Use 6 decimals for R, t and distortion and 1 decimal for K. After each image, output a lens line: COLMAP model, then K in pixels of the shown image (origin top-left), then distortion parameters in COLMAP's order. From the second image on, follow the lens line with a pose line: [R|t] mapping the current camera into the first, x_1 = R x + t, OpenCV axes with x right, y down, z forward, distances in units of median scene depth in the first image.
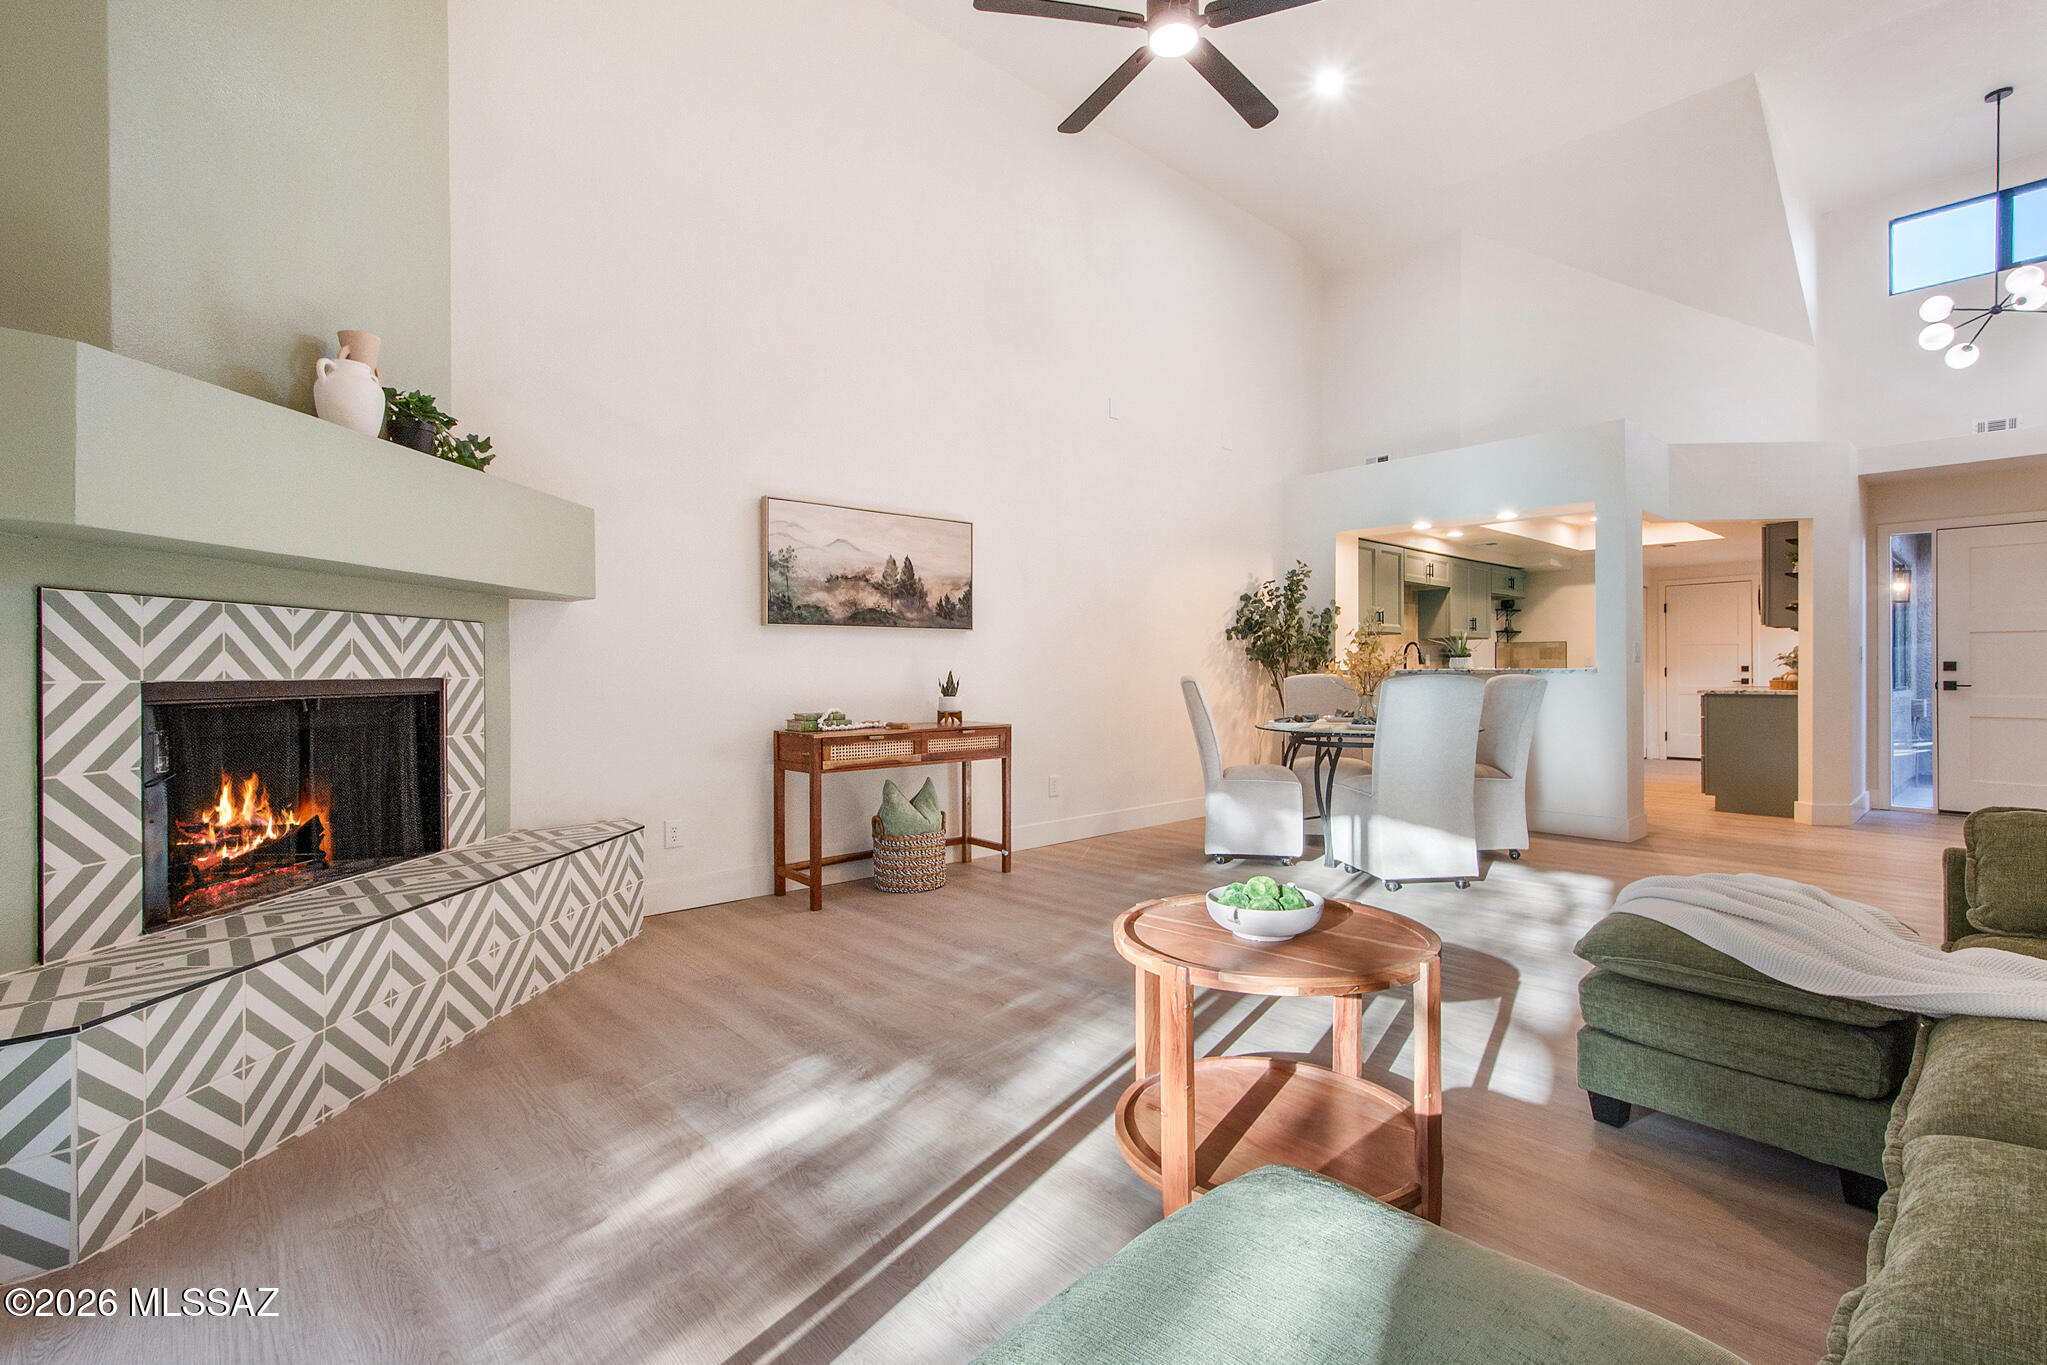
lens RADIAL K [[944.8, 0, 1070.3], [0, 944.8, 672.8], [0, 0, 1]] dist [0.021035, -0.000089]
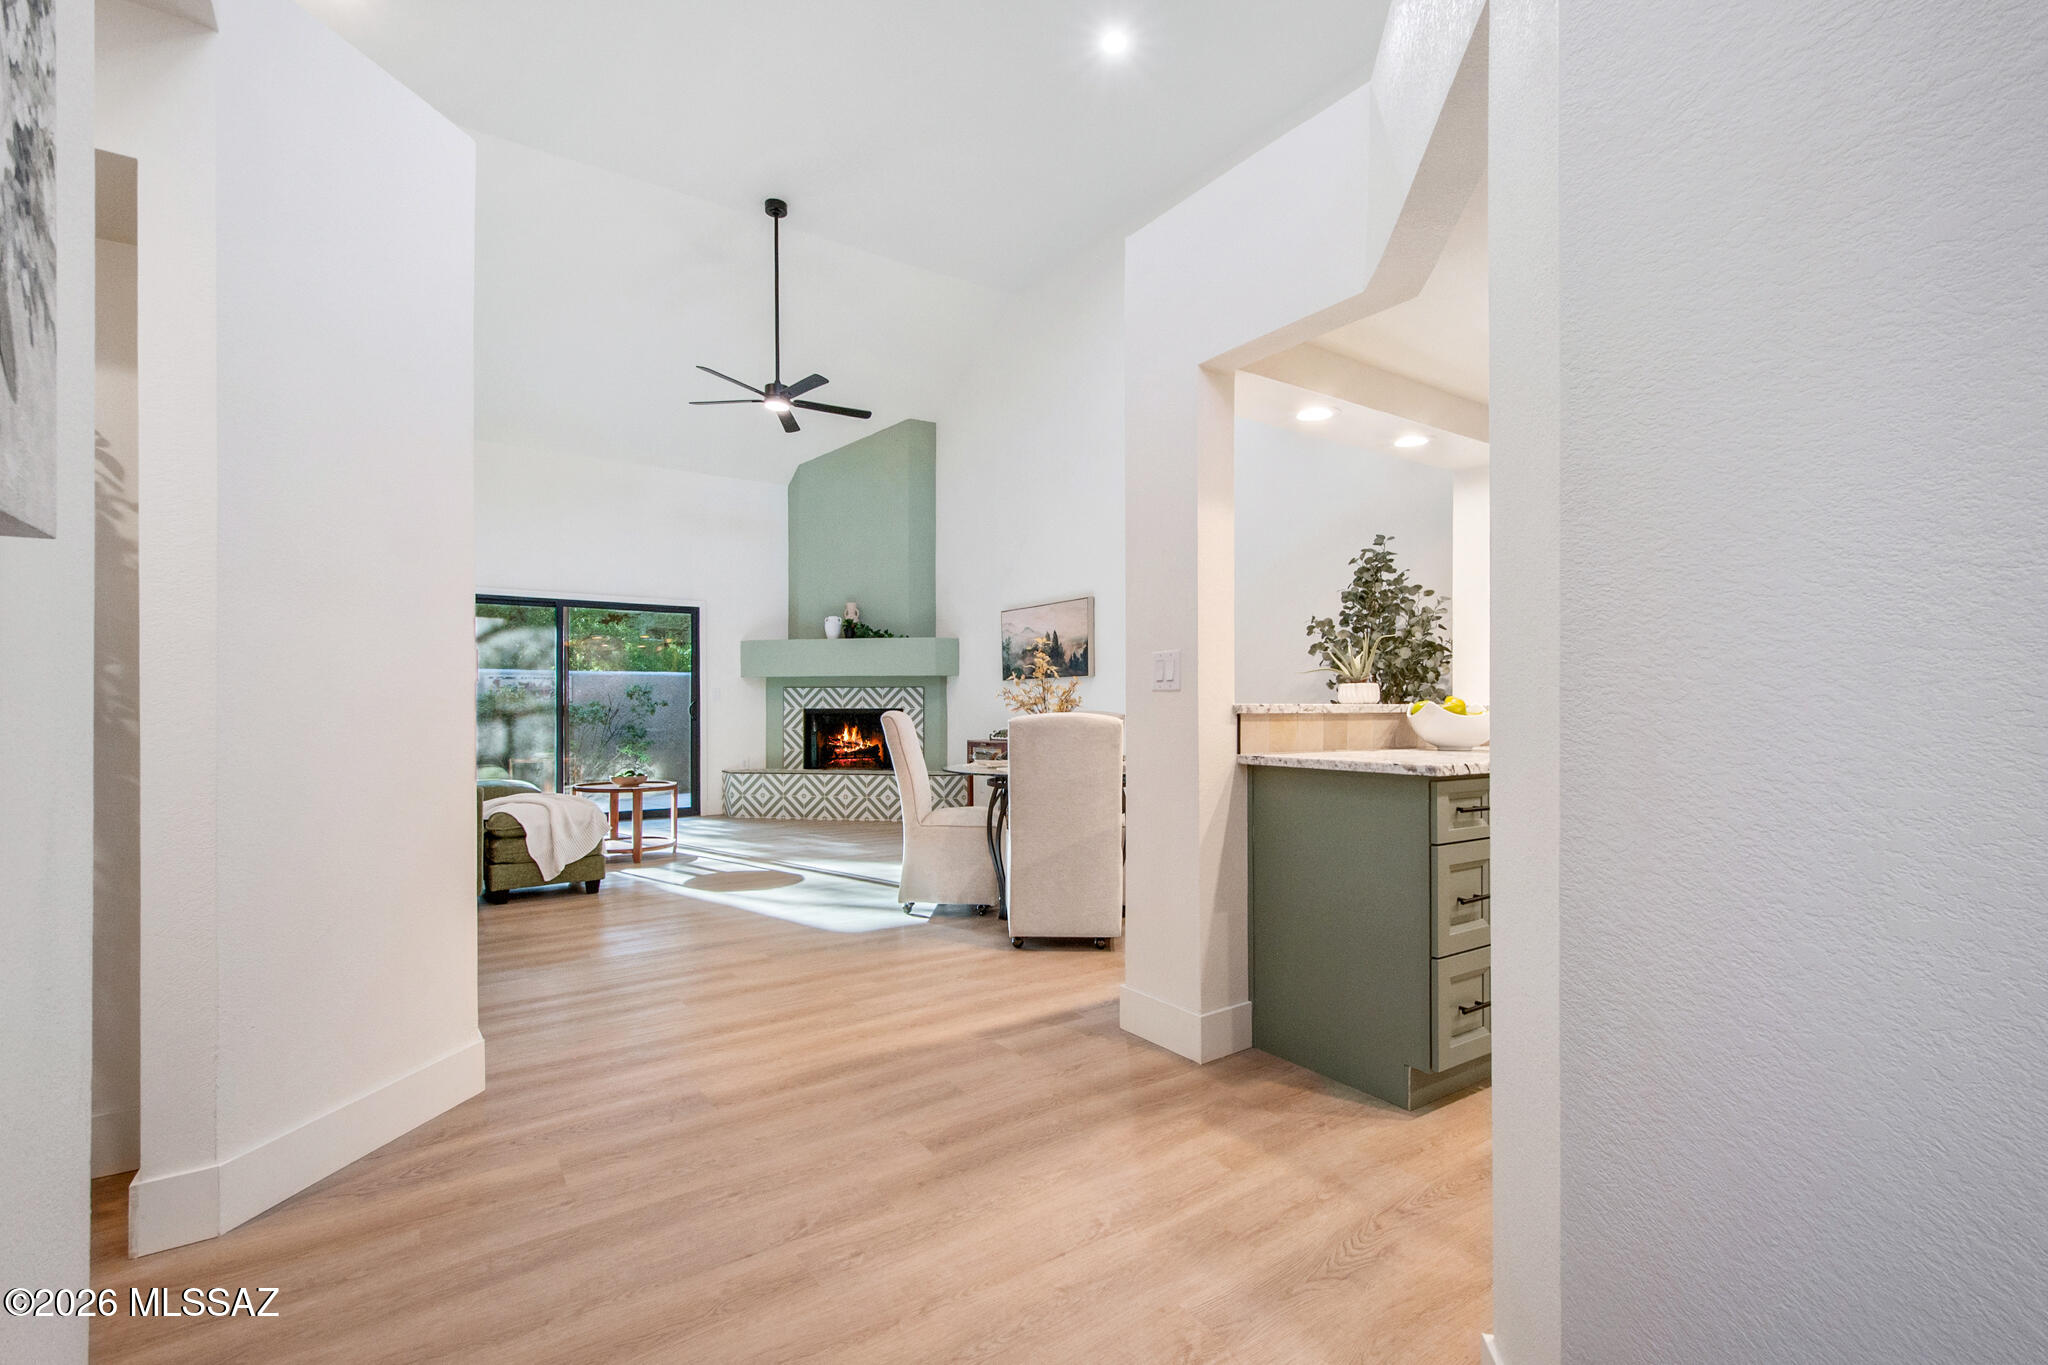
lens RADIAL K [[915.5, 0, 1029.1], [0, 915.5, 708.5], [0, 0, 1]] dist [0.000090, 0.000037]
pose [[-0.168640, 0.007984, -0.985645, 1.917217], [0.000498, 0.999968, 0.008015, -0.015305], [0.985678, 0.000861, -0.168638, 1.811948]]
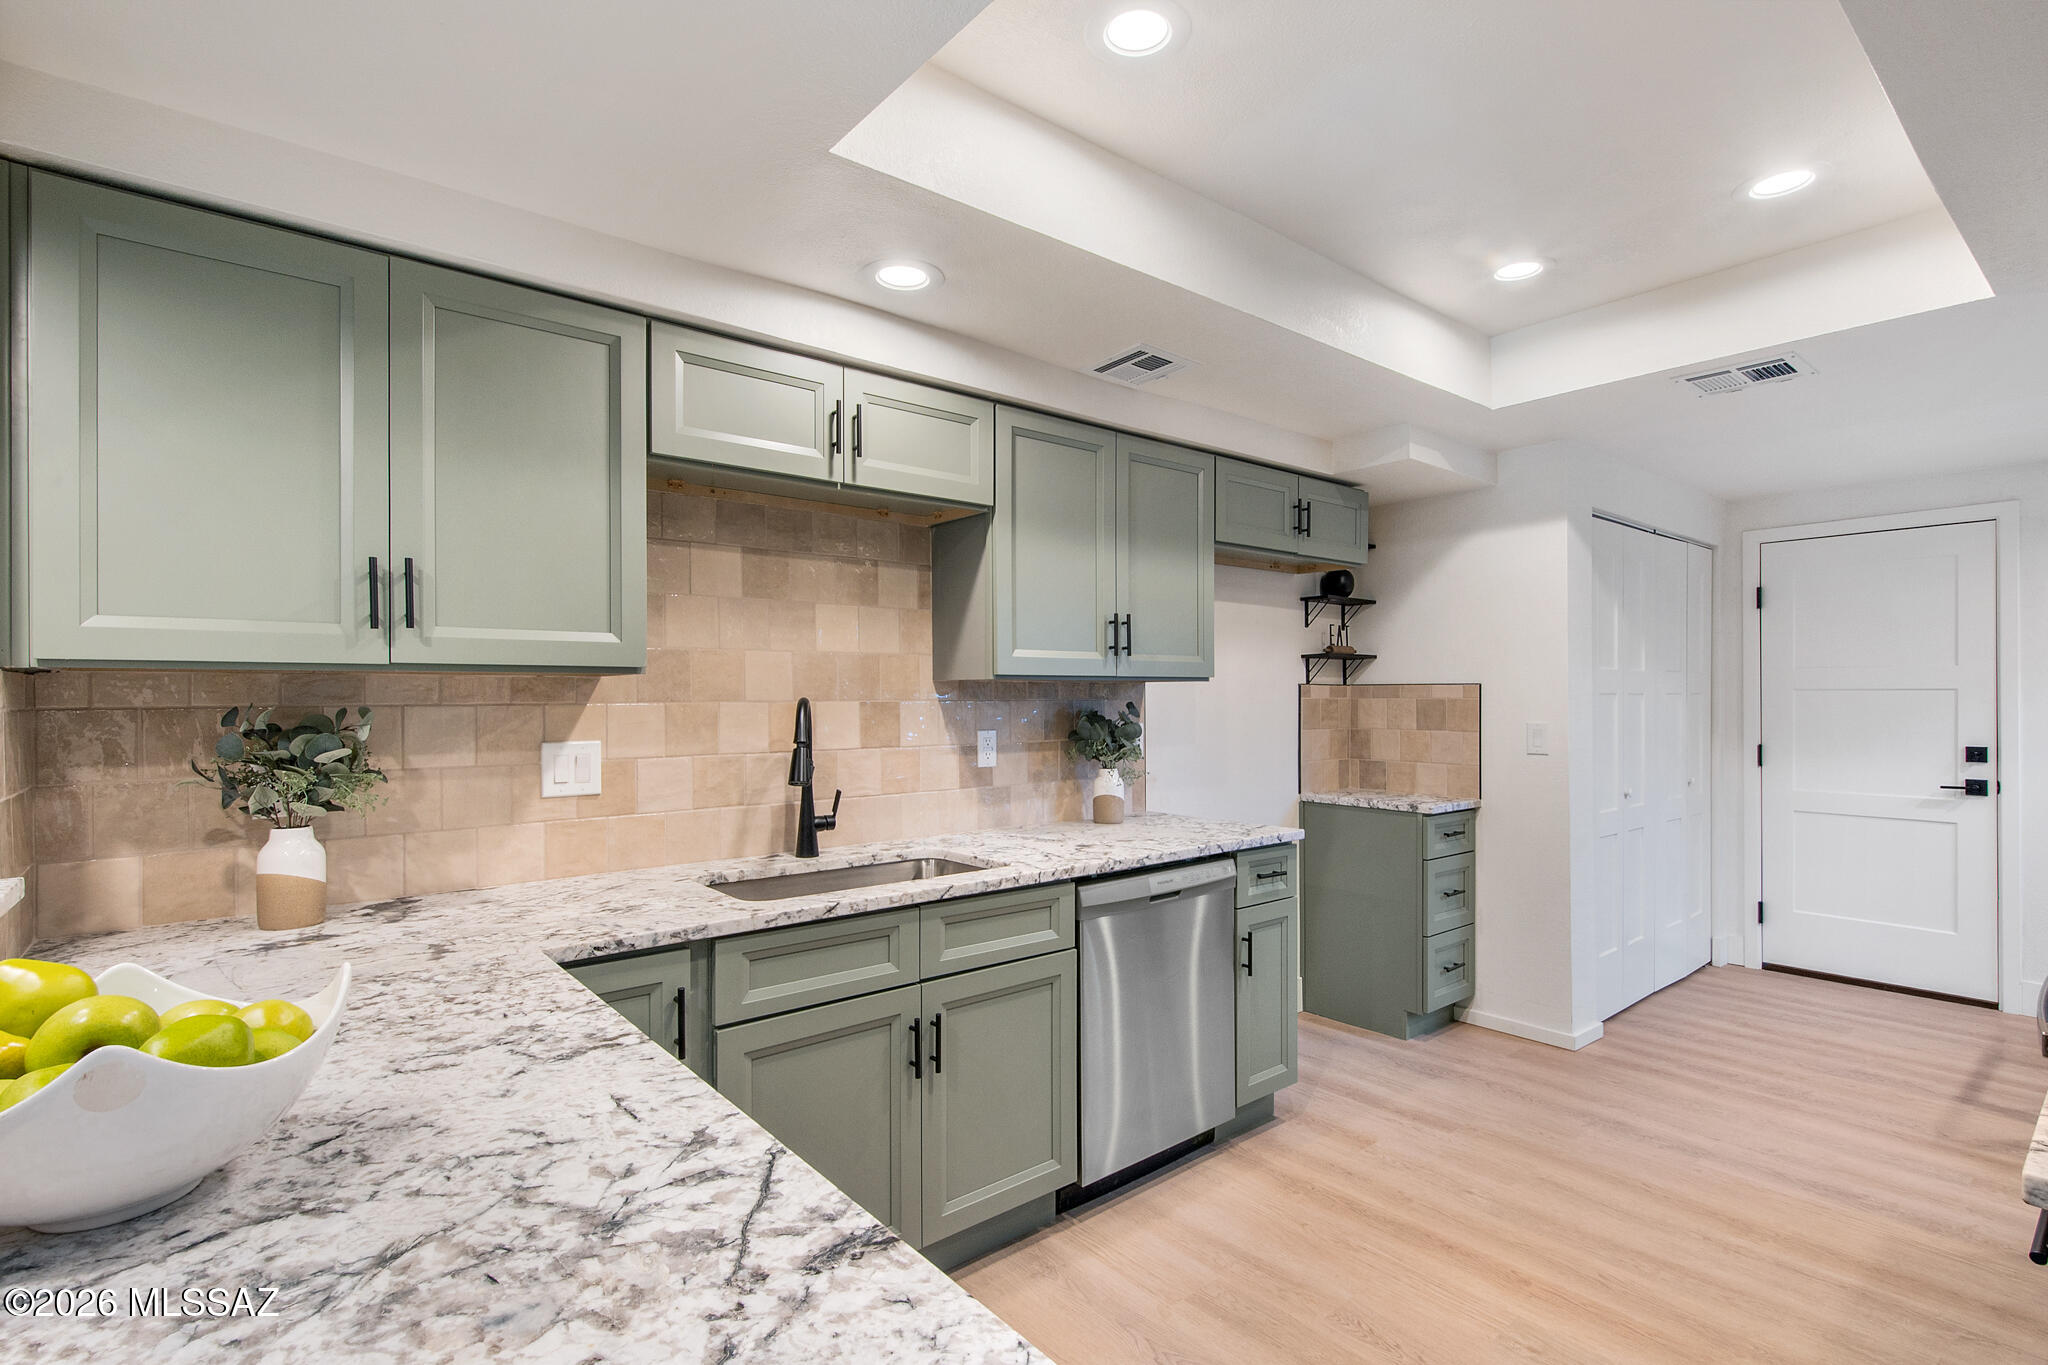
lens RADIAL K [[960.4, 0, 1024.0], [0, 960.4, 682.5], [0, 0, 1]] dist [-0.001032, 0.000328]
pose [[0.996587, -0.000466, -0.082549, 1.142999], [-0.000293, 0.999958, -0.009188, -0.090844], [0.082550, 0.009181, 0.996545, 1.874064]]
